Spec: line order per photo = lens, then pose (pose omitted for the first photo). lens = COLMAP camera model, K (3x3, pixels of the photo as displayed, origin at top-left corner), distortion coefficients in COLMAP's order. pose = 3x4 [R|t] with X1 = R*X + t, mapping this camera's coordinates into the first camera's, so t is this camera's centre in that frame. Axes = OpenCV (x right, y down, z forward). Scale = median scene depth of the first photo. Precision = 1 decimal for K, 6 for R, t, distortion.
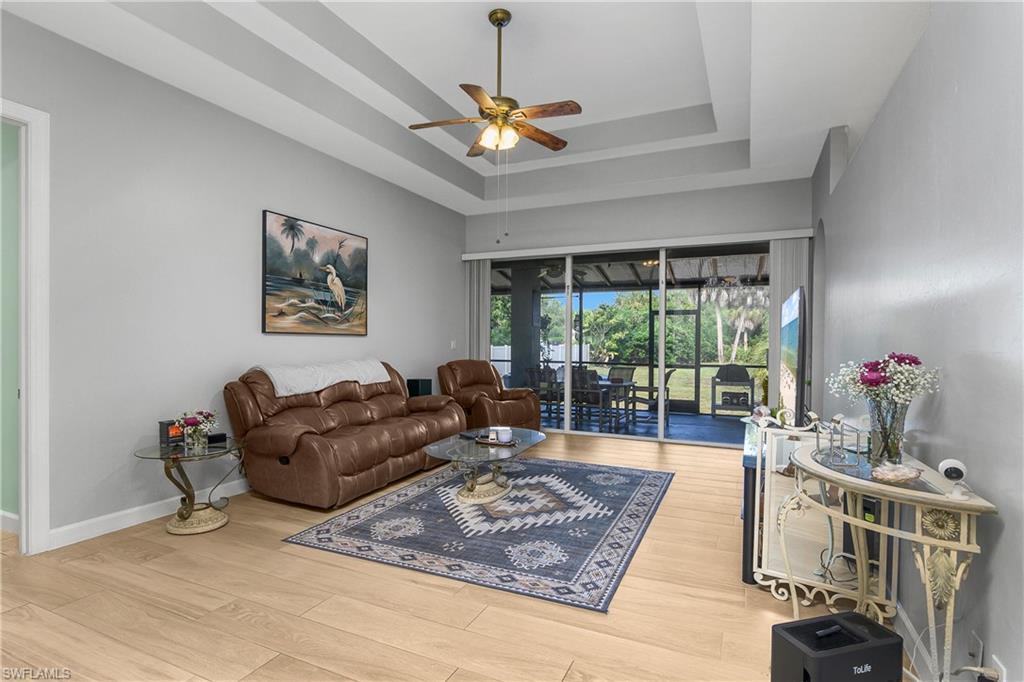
lens RADIAL K [[519.4, 0, 503.6], [0, 519.4, 342.9], [0, 0, 1]] dist [-0.023122, 0.000264]
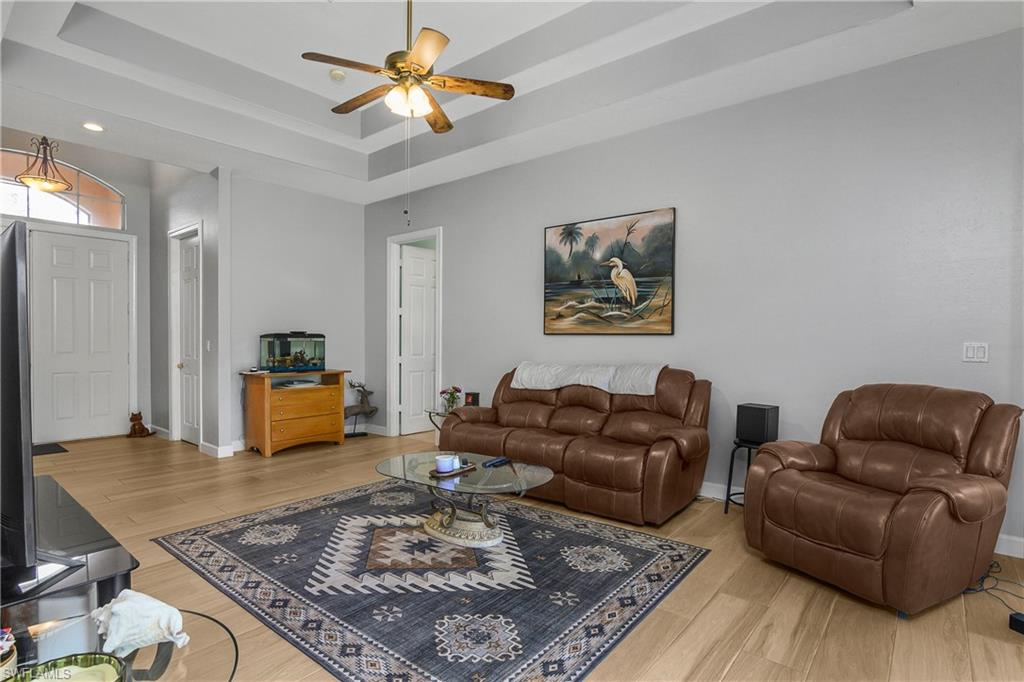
lens RADIAL K [[519.4, 0, 506.6], [0, 519.4, 344.0], [0, 0, 1]] dist [-0.023122, 0.000264]
pose [[-0.254879, 0.000555, -0.966973, 0.648799], [-0.009733, 0.999948, 0.003140, -0.000411], [0.966924, 0.010212, -0.254861, 1.154685]]
